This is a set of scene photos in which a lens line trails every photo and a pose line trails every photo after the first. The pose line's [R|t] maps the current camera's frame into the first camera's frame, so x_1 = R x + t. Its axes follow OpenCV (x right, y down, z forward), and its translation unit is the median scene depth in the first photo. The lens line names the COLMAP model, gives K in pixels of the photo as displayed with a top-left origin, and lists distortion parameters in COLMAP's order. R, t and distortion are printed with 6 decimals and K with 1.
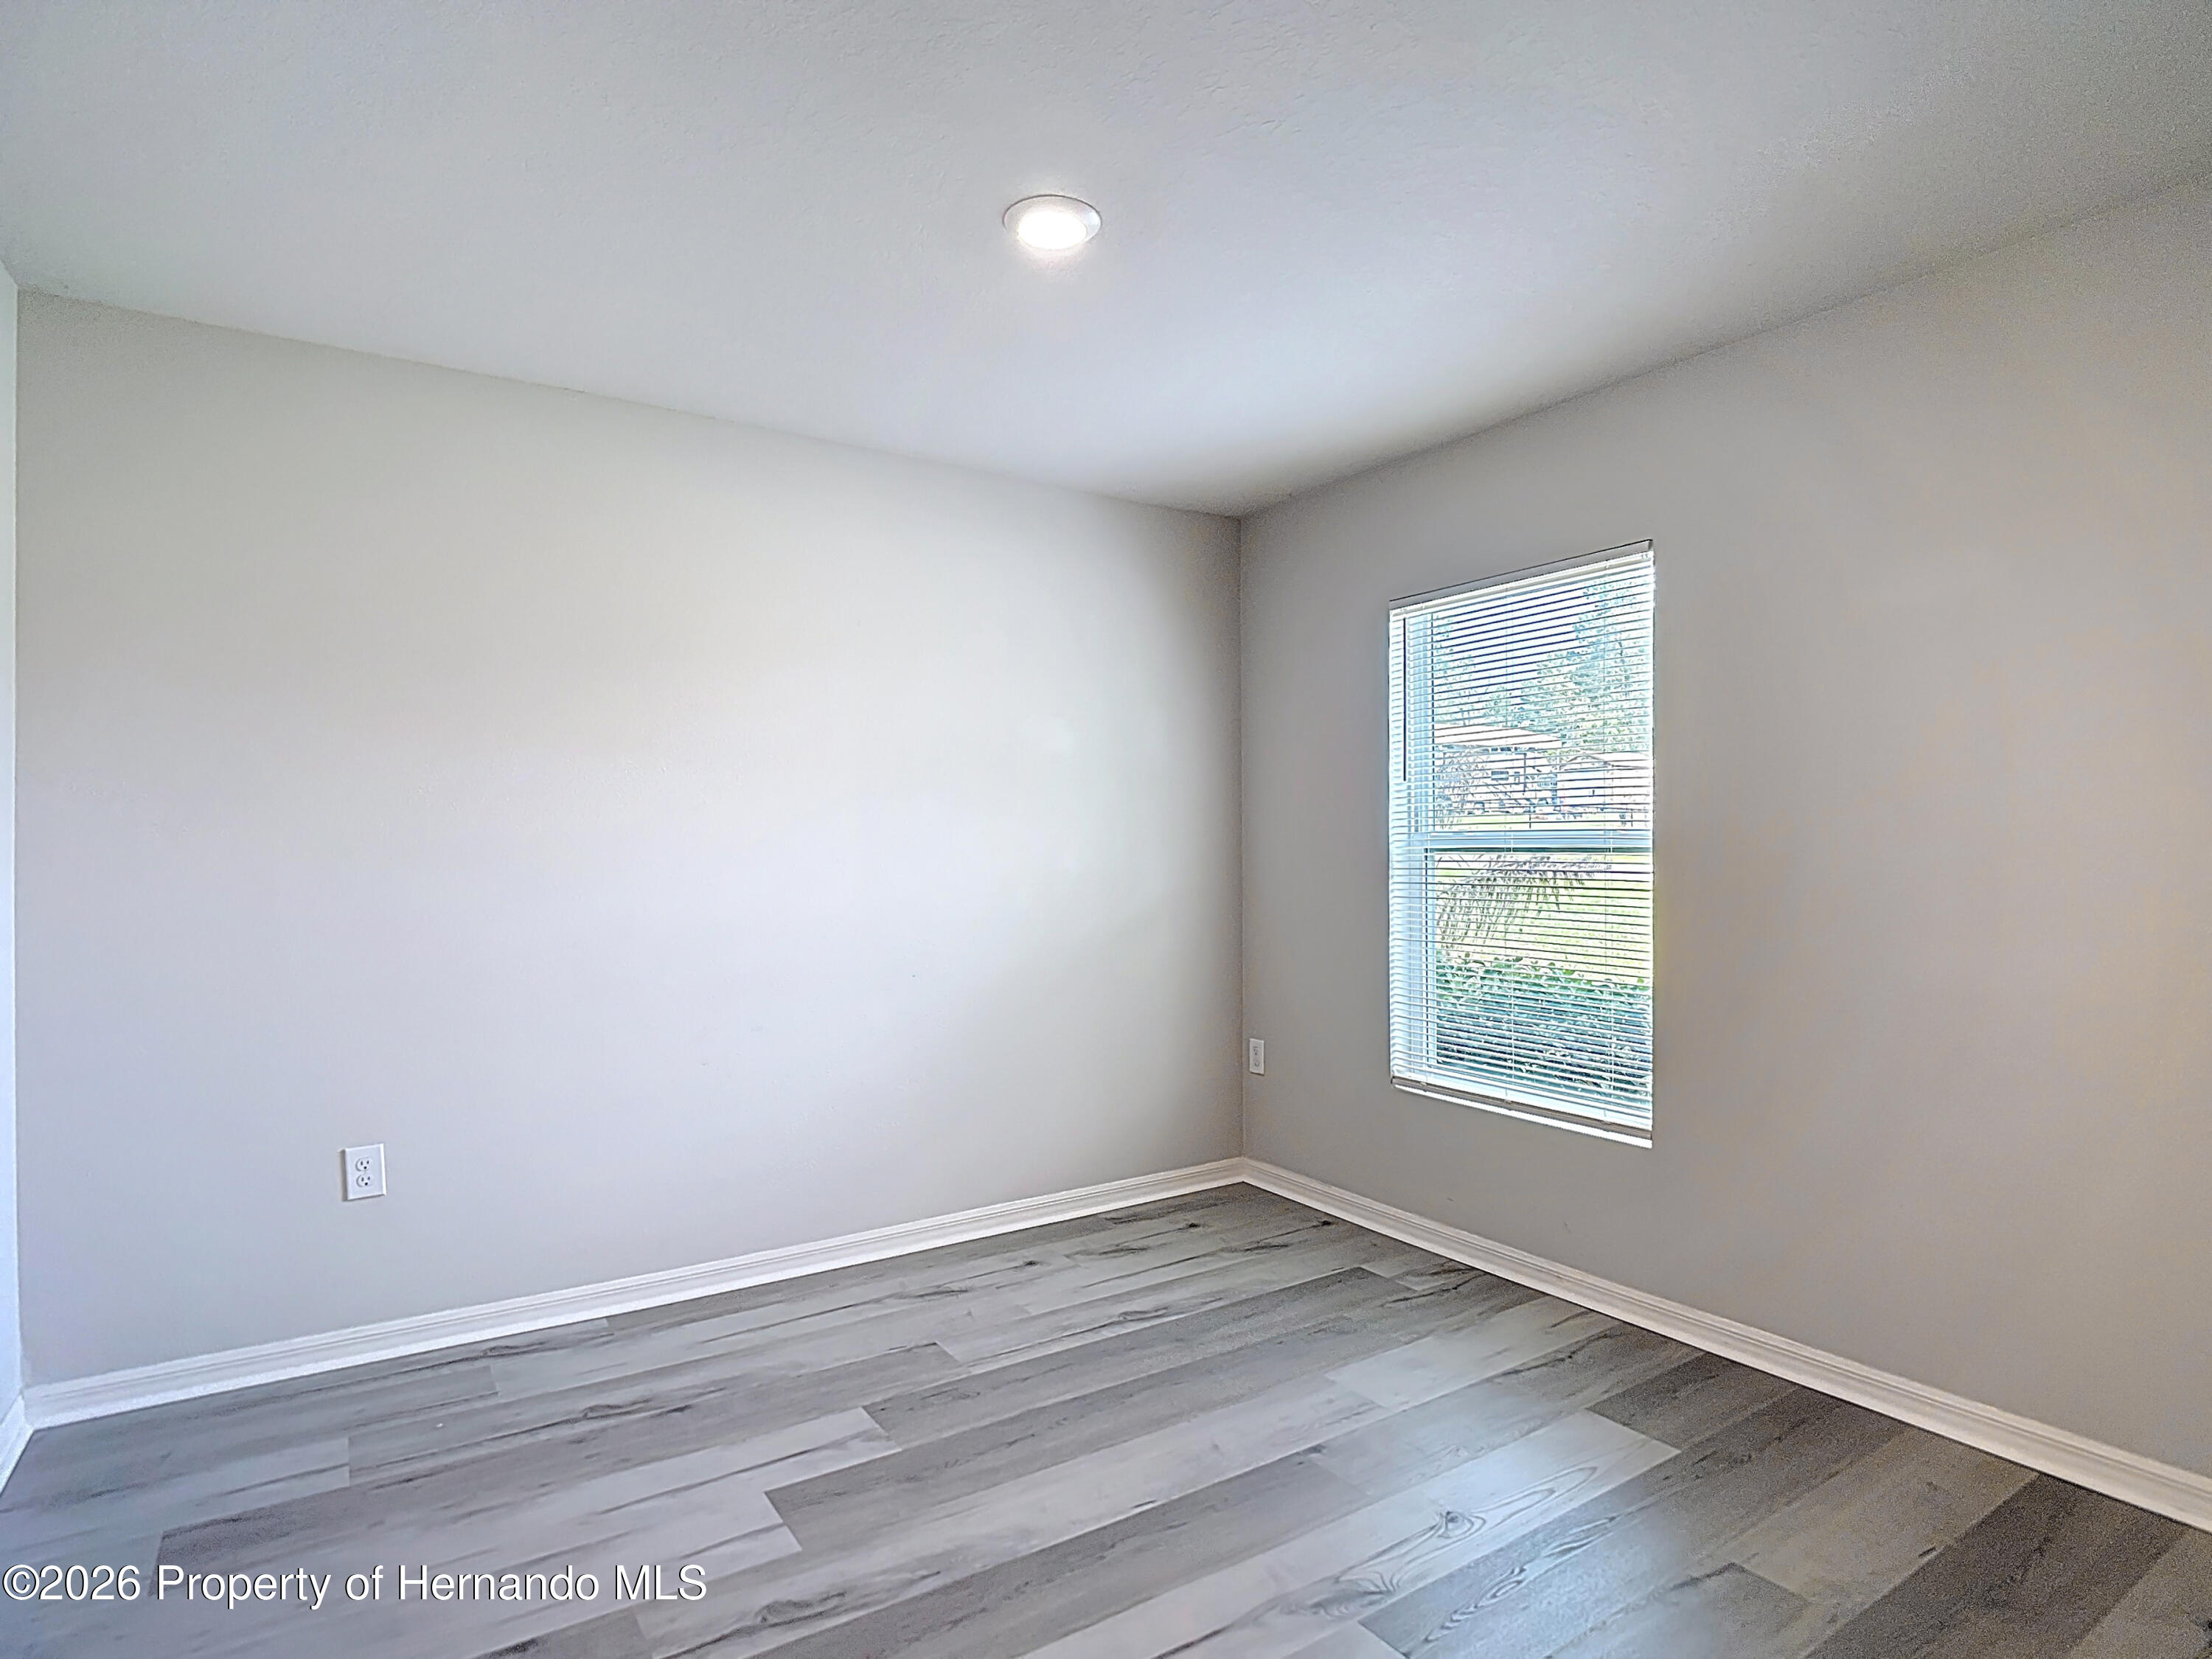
lens RADIAL K [[1166.2, 0, 1097.7], [0, 1166.2, 837.9], [0, 0, 1]] dist [0.005897, -0.020499]
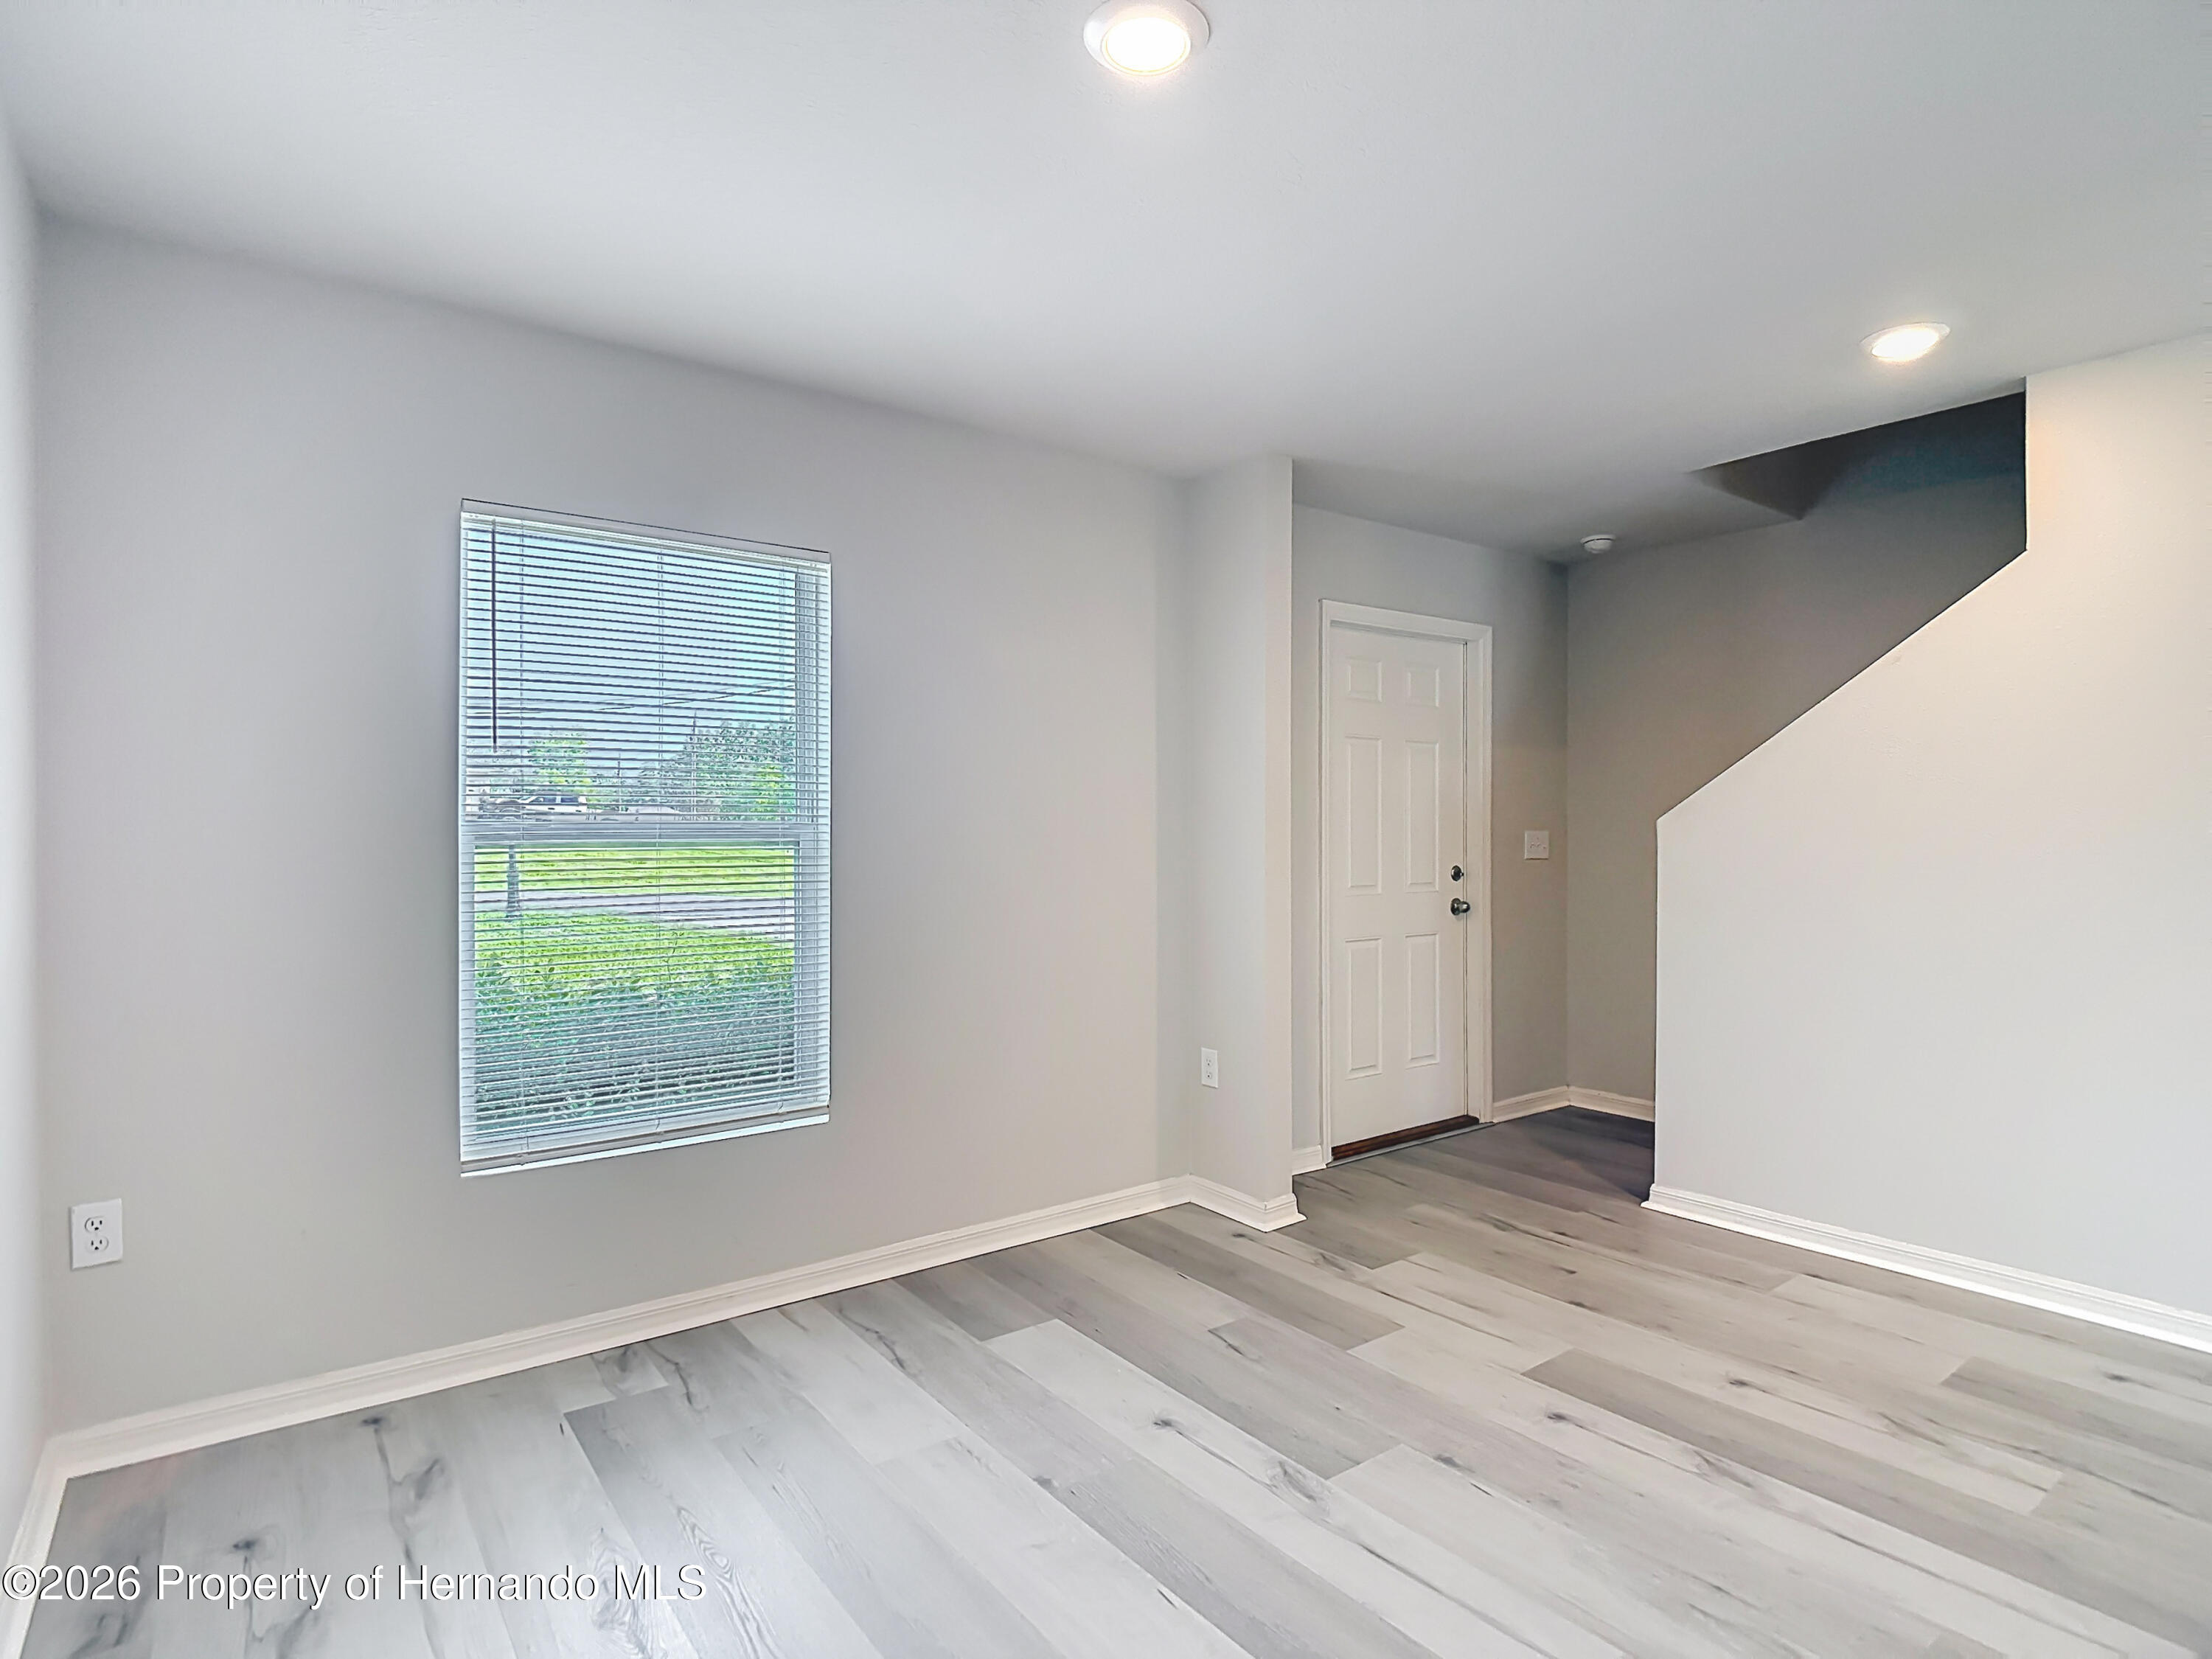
lens RADIAL K [[1193.0, 0, 1106.0], [0, 1193.0, 829.5], [0, 0, 1]] dist [-0.057016, 0.025523]
pose [[-0.074299, 0.004351, 0.997227, -0.659766], [-0.003157, 0.999984, -0.004598, 0.007134], [-0.997231, -0.003490, -0.074284, 0.895732]]
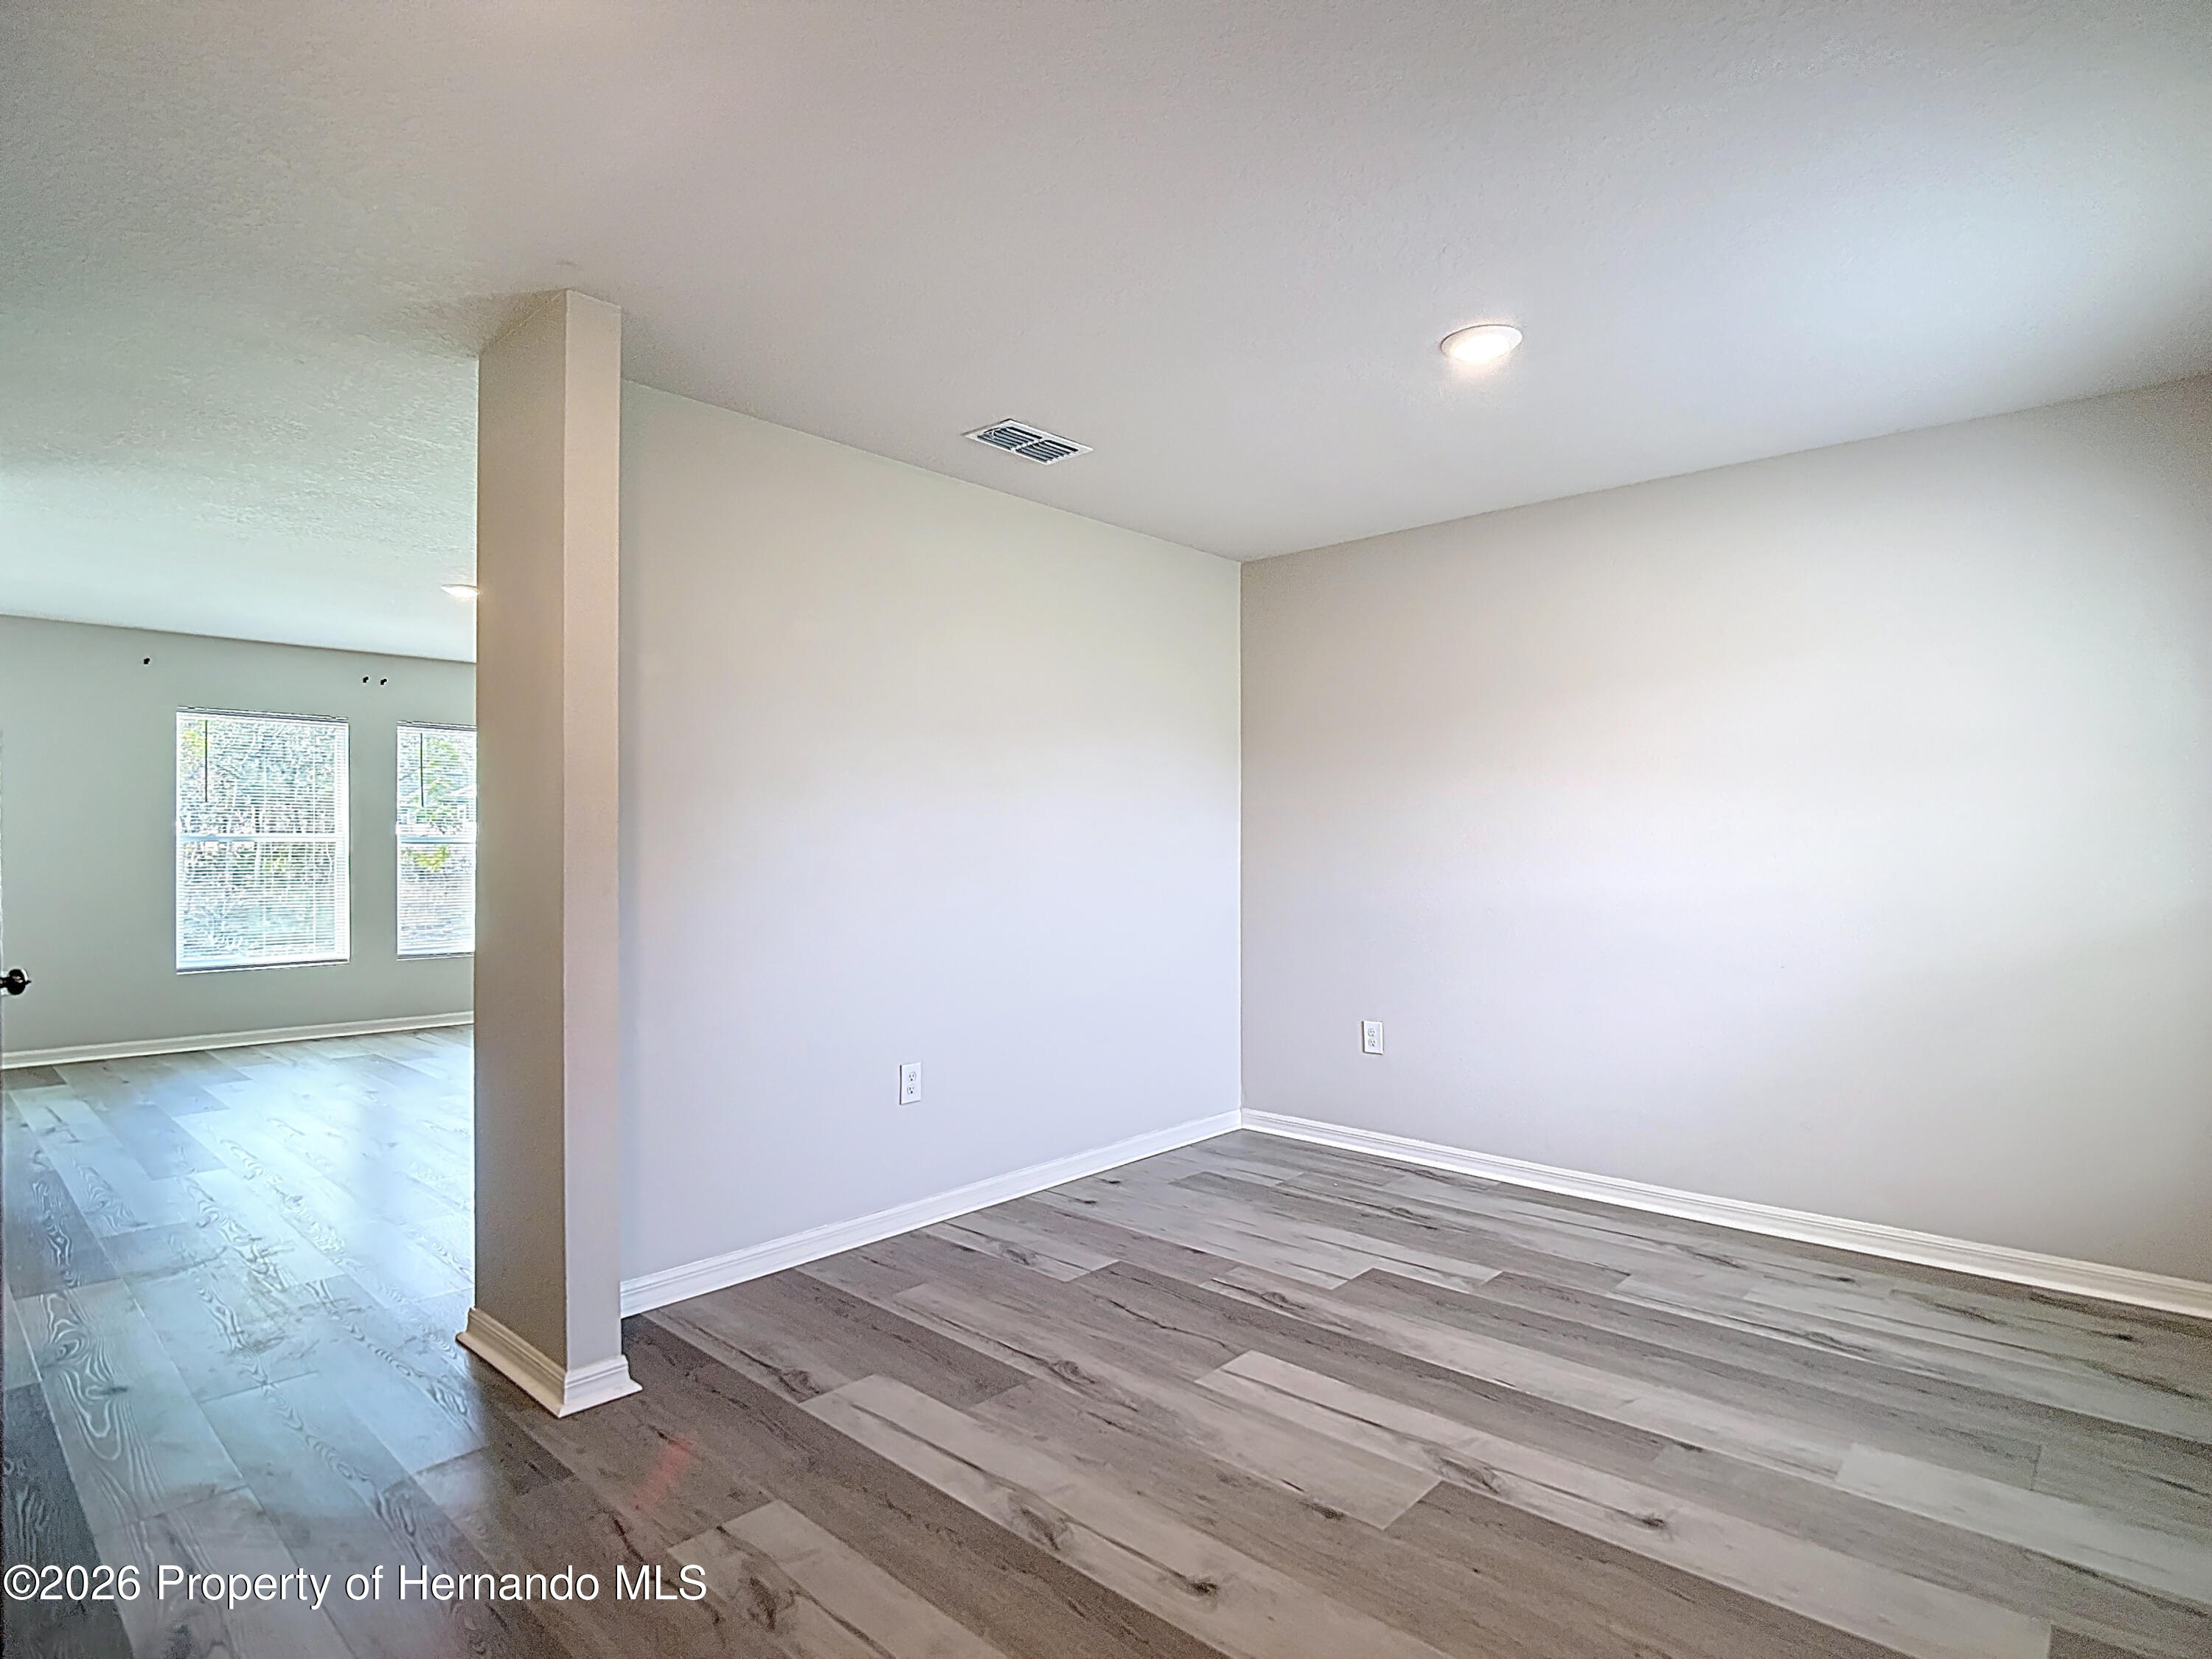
lens RADIAL K [[1153.8, 0, 1115.6], [0, 1153.8, 829.2], [0, 0, 1]] dist [-0.011945, -0.000342]
pose [[0.253776, -0.010191, -0.967209, 0.878010], [0.006048, 0.999942, -0.008949, 0.008272], [0.967244, -0.003579, 0.253823, 0.253476]]
